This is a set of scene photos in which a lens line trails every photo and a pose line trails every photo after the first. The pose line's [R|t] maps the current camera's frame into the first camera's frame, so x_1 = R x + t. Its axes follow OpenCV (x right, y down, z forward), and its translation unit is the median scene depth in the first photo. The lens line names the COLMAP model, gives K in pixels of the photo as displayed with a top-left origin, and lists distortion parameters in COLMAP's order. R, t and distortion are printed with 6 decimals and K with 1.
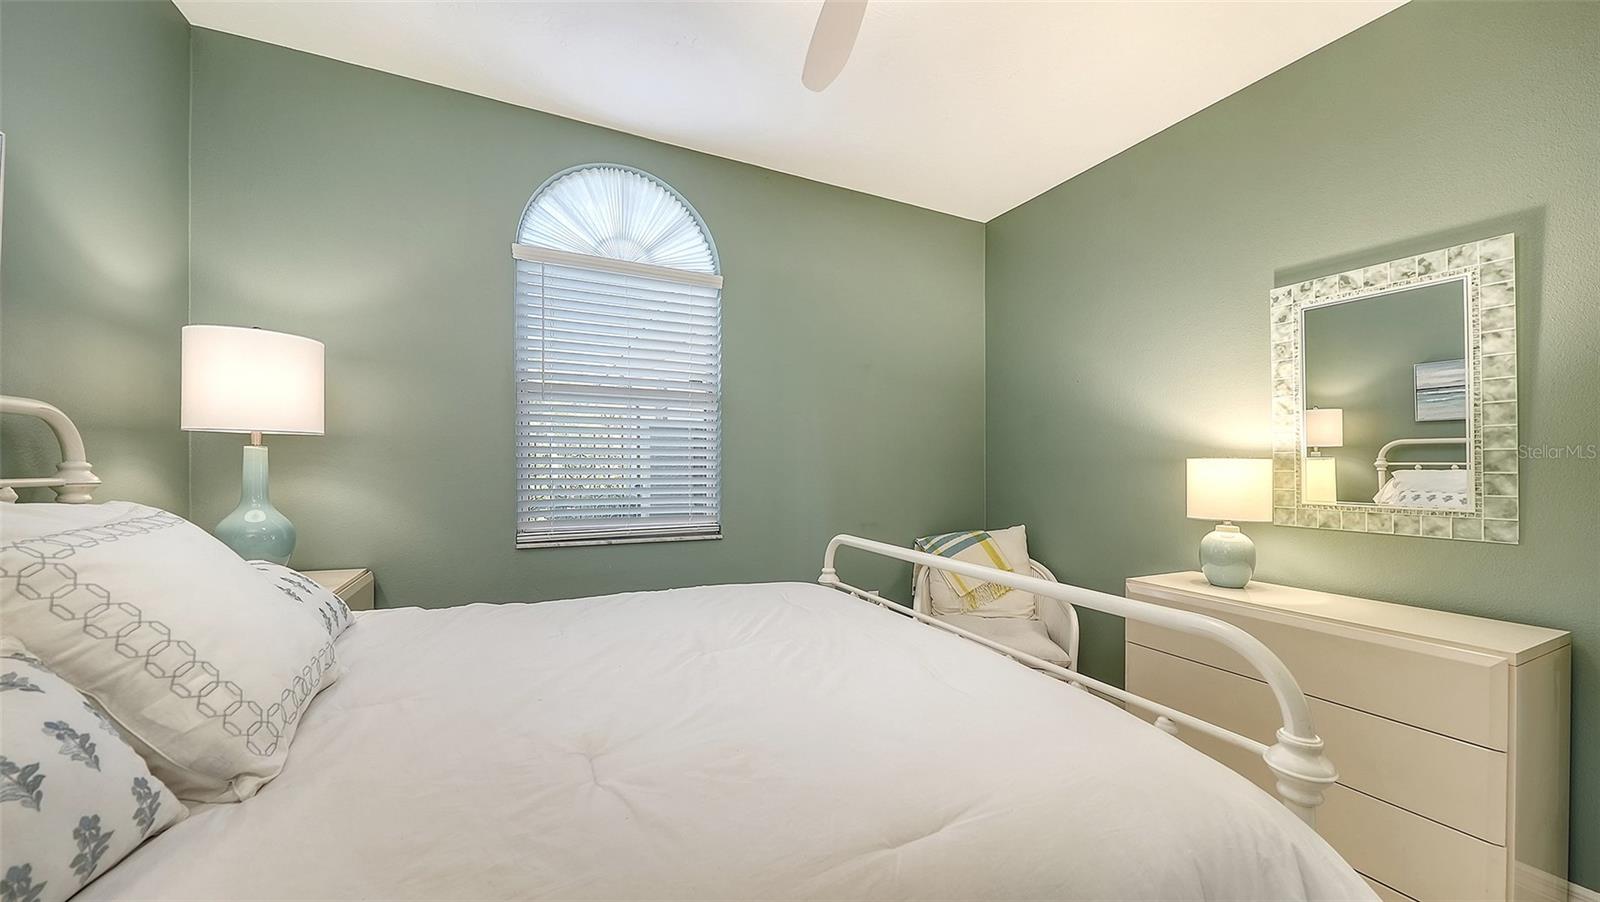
lens RADIAL K [[574.8, 0, 800.0], [0, 574.8, 451.0], [0, 0, 1]] dist [0.000067, -0.000064]
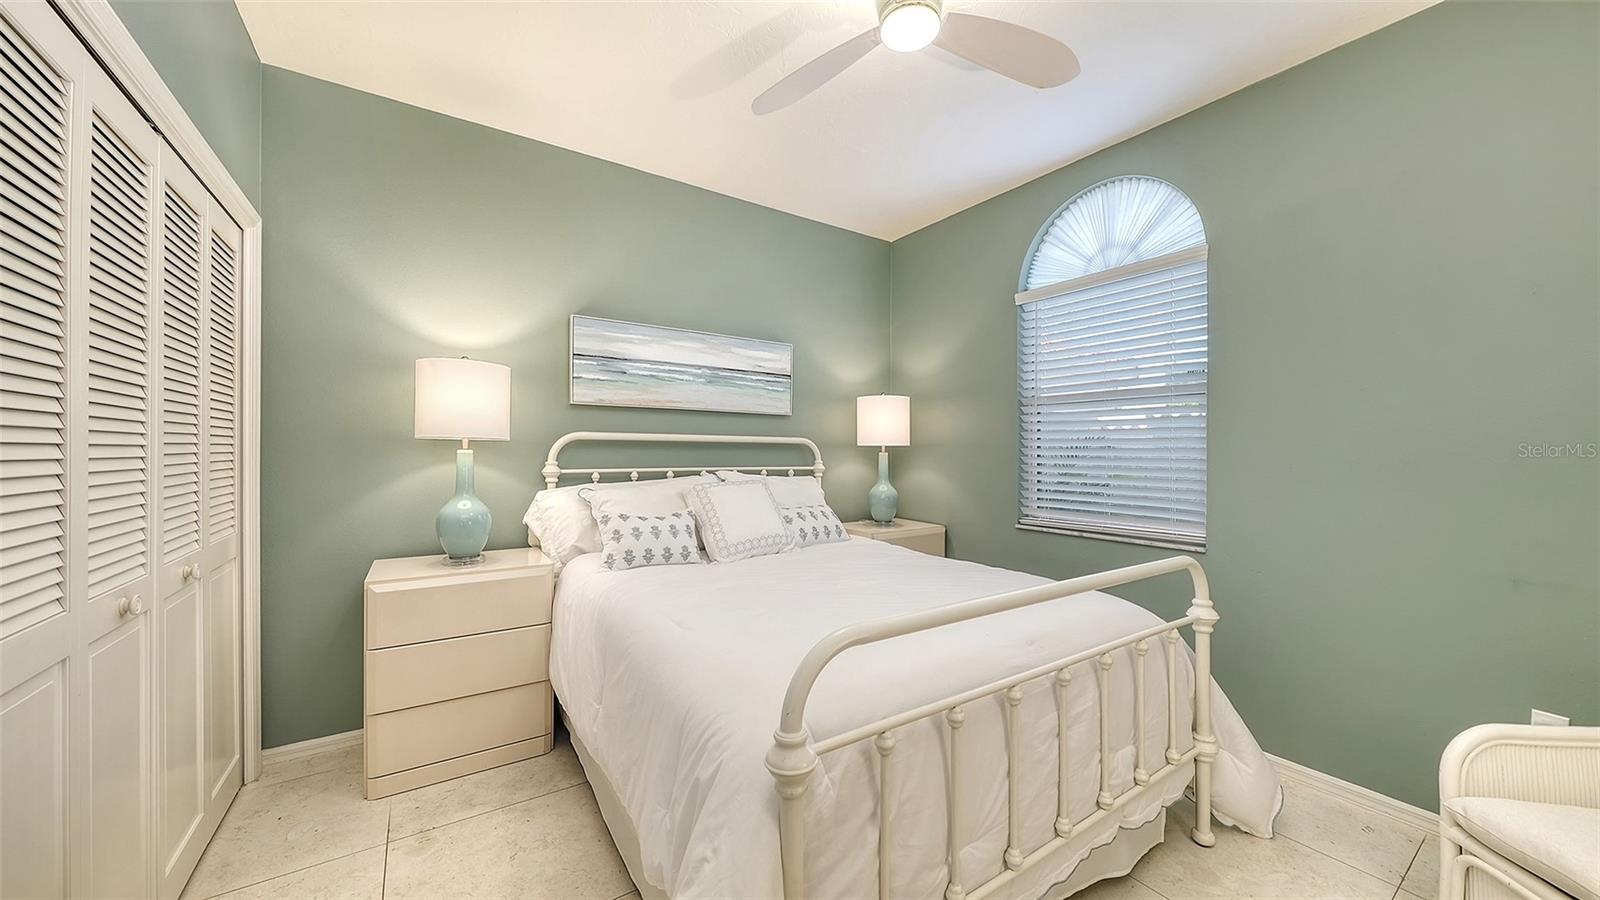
lens RADIAL K [[543.8, 0, 794.1], [0, 543.8, 454.8], [0, 0, 1]] dist [-0.000023, 0.000027]
pose [[0.147758, -0.007496, -0.988995, 0.637217], [0.015403, 0.999867, -0.005277, 0.002300], [0.988904, -0.014454, 0.147854, 0.309803]]
